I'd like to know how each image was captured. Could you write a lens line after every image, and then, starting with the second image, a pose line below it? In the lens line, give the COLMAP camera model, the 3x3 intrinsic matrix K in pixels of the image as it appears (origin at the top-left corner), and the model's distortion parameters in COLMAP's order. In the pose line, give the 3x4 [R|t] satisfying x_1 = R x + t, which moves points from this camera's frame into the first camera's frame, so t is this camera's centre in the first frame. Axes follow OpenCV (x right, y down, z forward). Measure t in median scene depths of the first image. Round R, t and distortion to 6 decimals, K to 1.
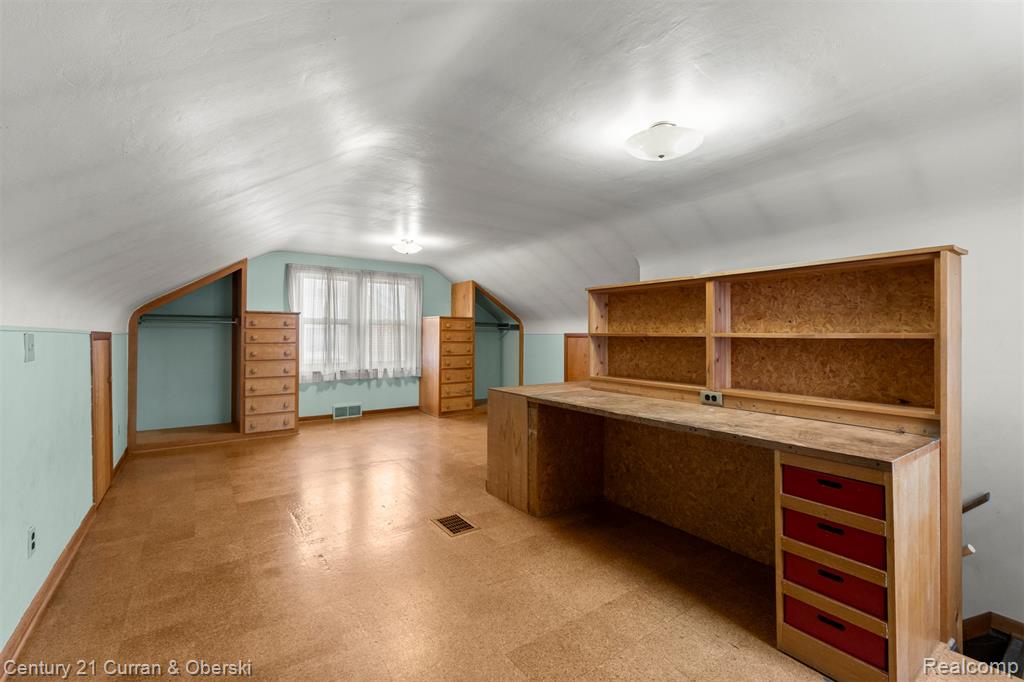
lens RADIAL K [[451.3, 0, 506.8], [0, 451.3, 329.1], [0, 0, 1]] dist [0.006506, -0.000101]
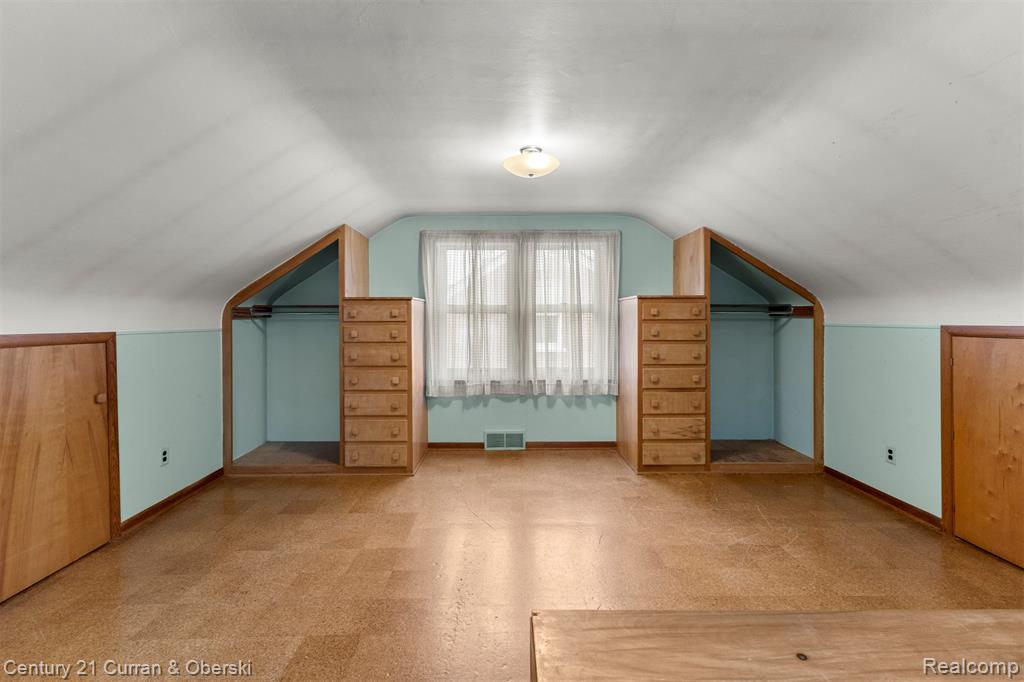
lens RADIAL K [[451.3, 0, 507.1], [0, 451.3, 321.3], [0, 0, 1]] dist [0.006506, -0.000101]
pose [[0.821365, -0.005647, -0.570376, 0.041179], [0.015838, 0.999791, 0.012908, -0.006437], [0.570184, -0.019636, 0.821283, 0.461834]]
